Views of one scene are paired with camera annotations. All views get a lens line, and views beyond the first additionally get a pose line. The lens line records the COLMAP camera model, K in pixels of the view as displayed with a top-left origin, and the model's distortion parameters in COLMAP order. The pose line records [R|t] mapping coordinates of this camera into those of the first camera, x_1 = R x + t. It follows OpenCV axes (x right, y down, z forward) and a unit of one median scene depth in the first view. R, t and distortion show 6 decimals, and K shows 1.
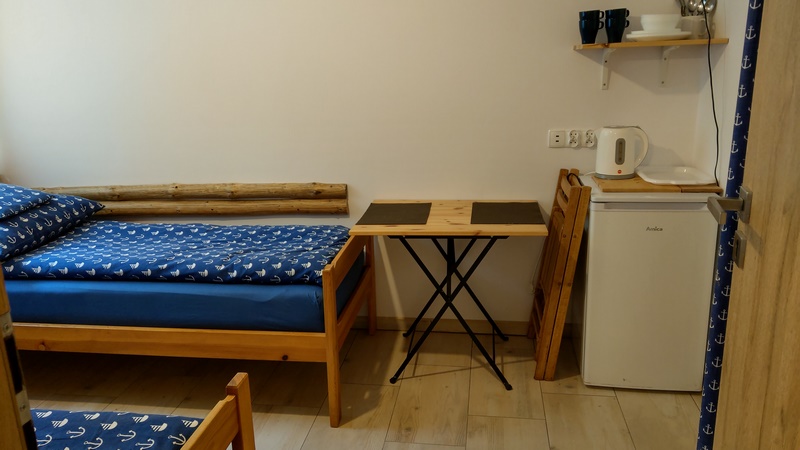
lens RADIAL K [[586.5, 0, 400.0], [0, 586.5, 225.0], [0, 0, 1]] dist [-0.057695, -0.006675]
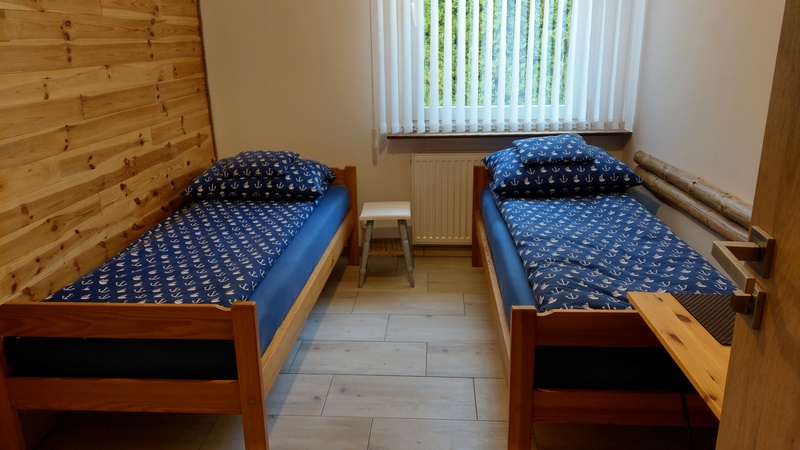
lens RADIAL K [[586.5, 0, 400.0], [0, 586.5, 225.0], [0, 0, 1]] dist [-0.057695, -0.006675]
pose [[0.076549, 0.310806, -0.947386, 0.527124], [-0.239609, 0.928064, 0.285106, -0.196566], [0.967847, 0.205178, 0.145515, 0.656838]]
